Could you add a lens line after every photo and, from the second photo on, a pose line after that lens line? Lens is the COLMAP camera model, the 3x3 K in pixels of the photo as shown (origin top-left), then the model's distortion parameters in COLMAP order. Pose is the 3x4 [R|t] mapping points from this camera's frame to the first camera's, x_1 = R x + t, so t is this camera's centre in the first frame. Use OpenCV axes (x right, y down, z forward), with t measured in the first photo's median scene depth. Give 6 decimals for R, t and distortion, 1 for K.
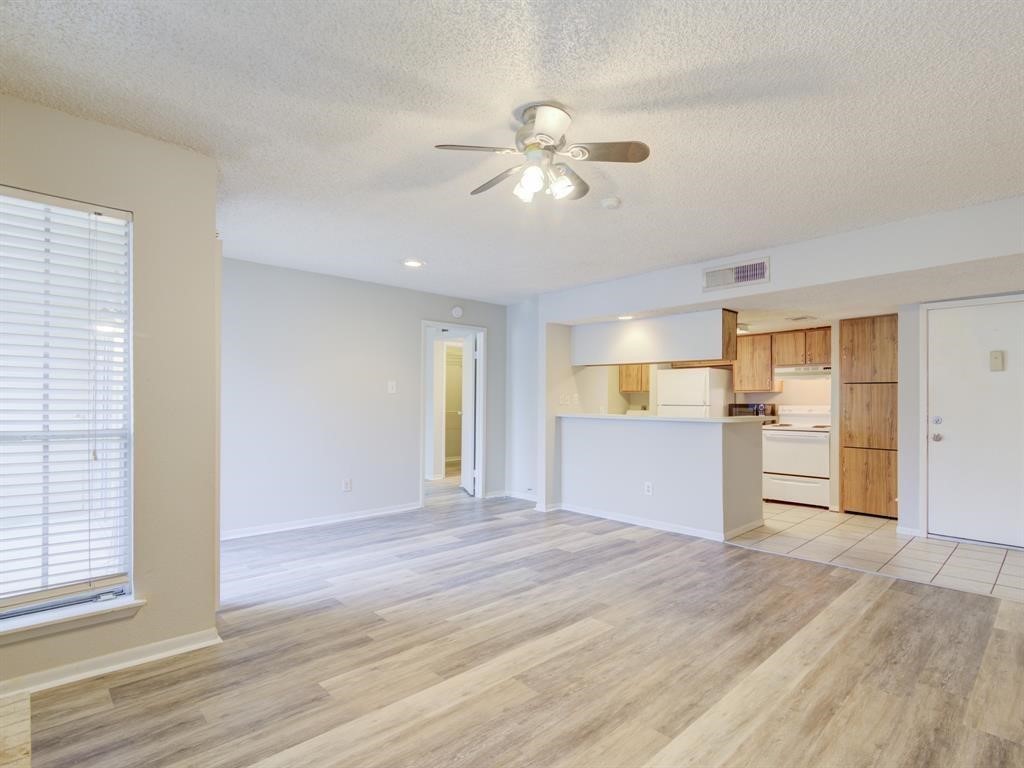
lens RADIAL K [[528.4, 0, 523.7], [0, 528.4, 398.5], [0, 0, 1]] dist [-0.000298, 0.000444]
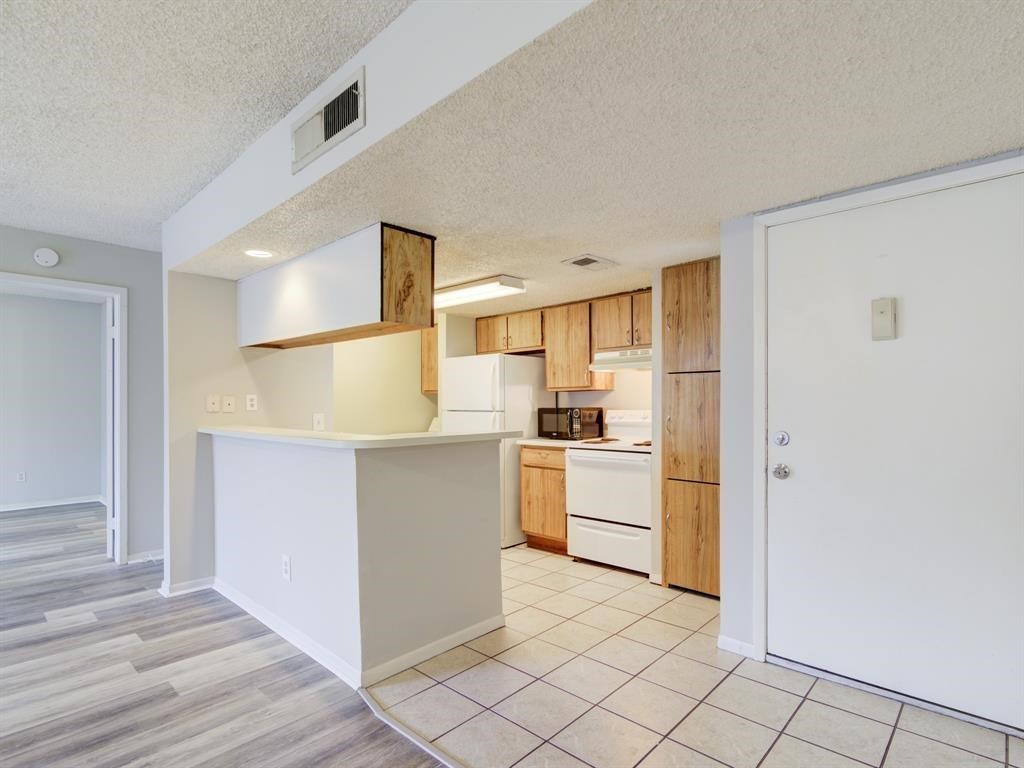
lens RADIAL K [[534.3, 0, 526.5], [0, 534.3, 408.0], [0, 0, 1]] dist [0.000357, 0.000441]
pose [[0.998171, -0.007188, 0.060021, 0.509479], [0.006576, 0.999924, 0.010384, 0.004409], [-0.060091, -0.009970, 0.998143, 0.499457]]
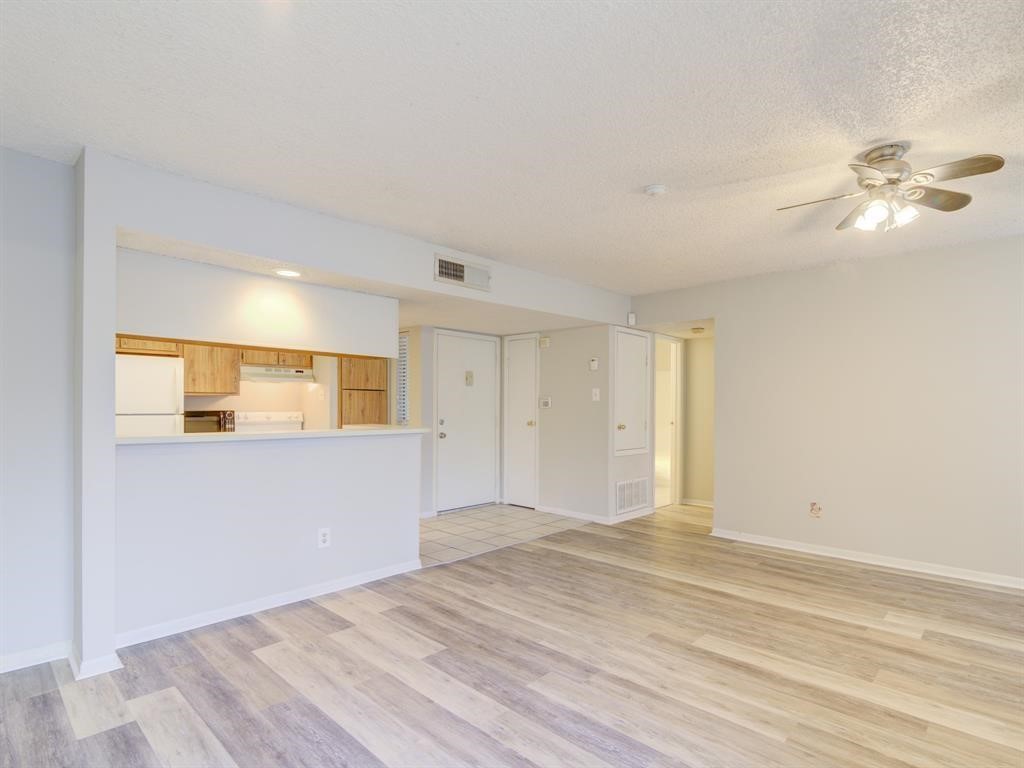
lens RADIAL K [[528.4, 0, 523.7], [0, 528.4, 398.5], [0, 0, 1]] dist [-0.000298, 0.000444]
pose [[-0.050883, 0.010886, 0.998645, -0.517148], [-0.006395, 0.999917, -0.011226, -0.002132], [-0.998684, -0.006957, -0.050809, 0.882890]]
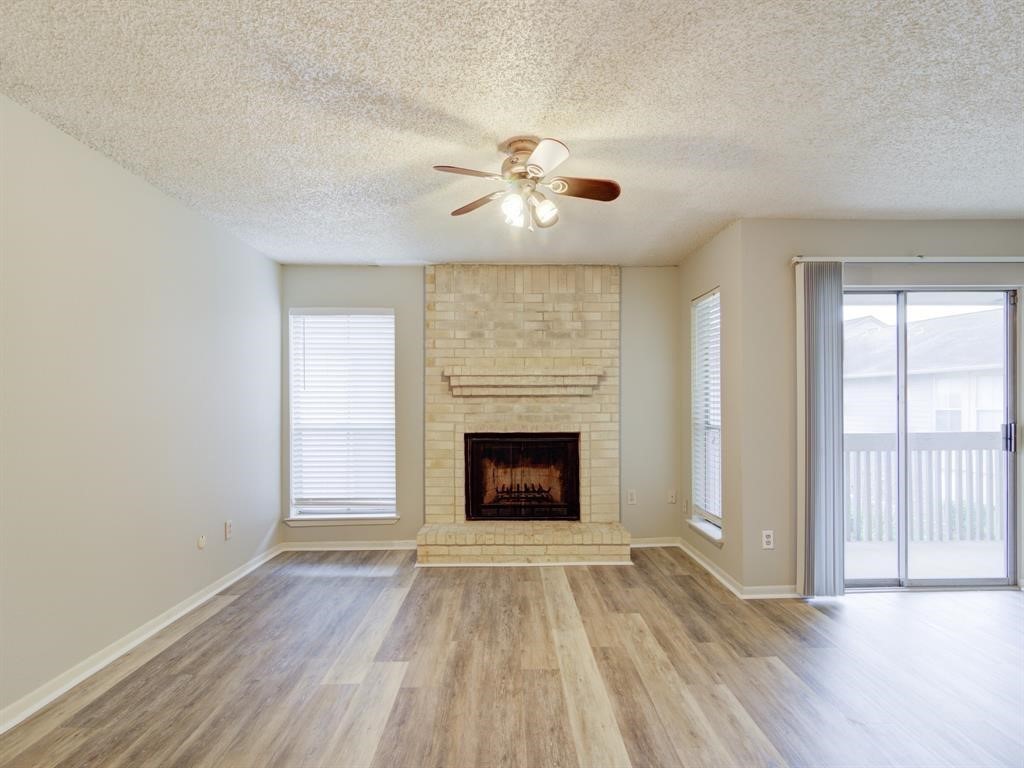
lens RADIAL K [[528.4, 0, 523.7], [0, 528.4, 398.5], [0, 0, 1]] dist [-0.000298, 0.000444]
pose [[-0.672970, -0.015420, -0.739509, 0.417322], [-0.001313, 0.999806, -0.019652, 0.003819], [0.739669, -0.012254, -0.672860, 0.851633]]
